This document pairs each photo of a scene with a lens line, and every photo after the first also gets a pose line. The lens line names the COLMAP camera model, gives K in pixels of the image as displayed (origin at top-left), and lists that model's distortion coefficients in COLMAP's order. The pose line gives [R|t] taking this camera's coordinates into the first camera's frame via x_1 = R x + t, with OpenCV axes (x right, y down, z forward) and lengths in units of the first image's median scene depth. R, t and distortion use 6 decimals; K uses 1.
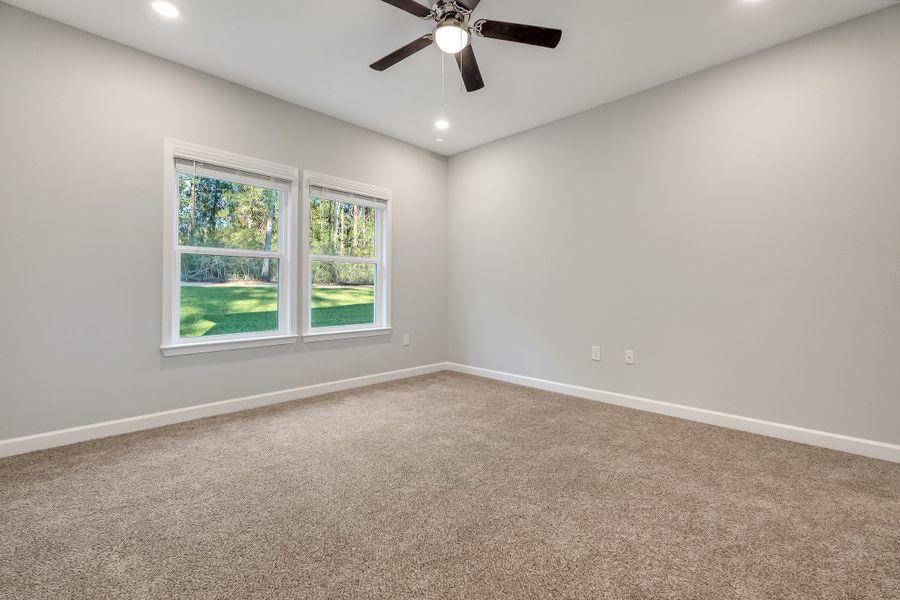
lens RADIAL K [[393.2, 0, 460.8], [0, 393.2, 285.1], [0, 0, 1]] dist [0.000829, 0.000162]
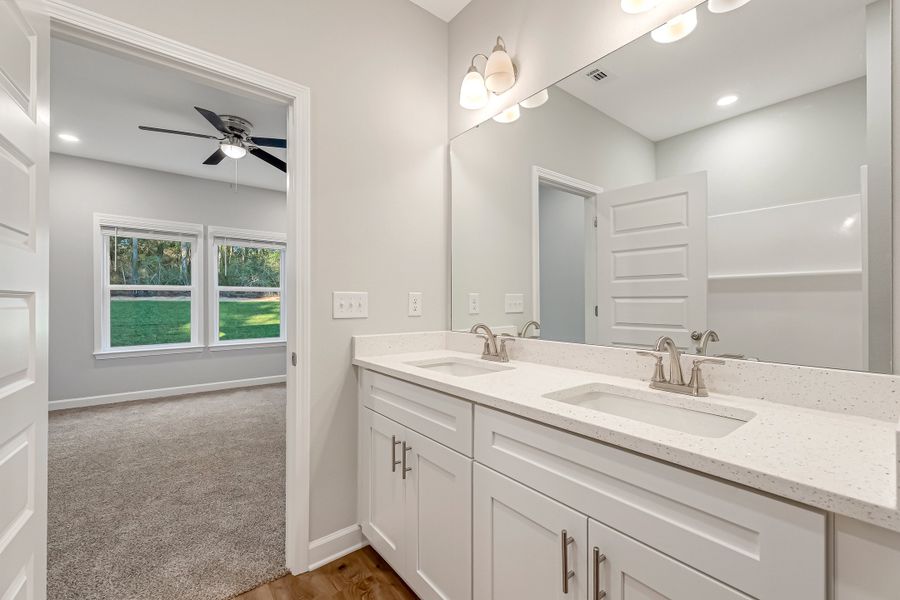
lens RADIAL K [[377.9, 0, 457.8], [0, 377.9, 303.0], [0, 0, 1]] dist [0.008270, -0.001028]
pose [[0.992988, -0.002122, -0.118199, 0.623642], [0.003884, 0.999885, 0.014677, -0.040132], [0.118154, -0.015033, 0.992881, -0.214981]]
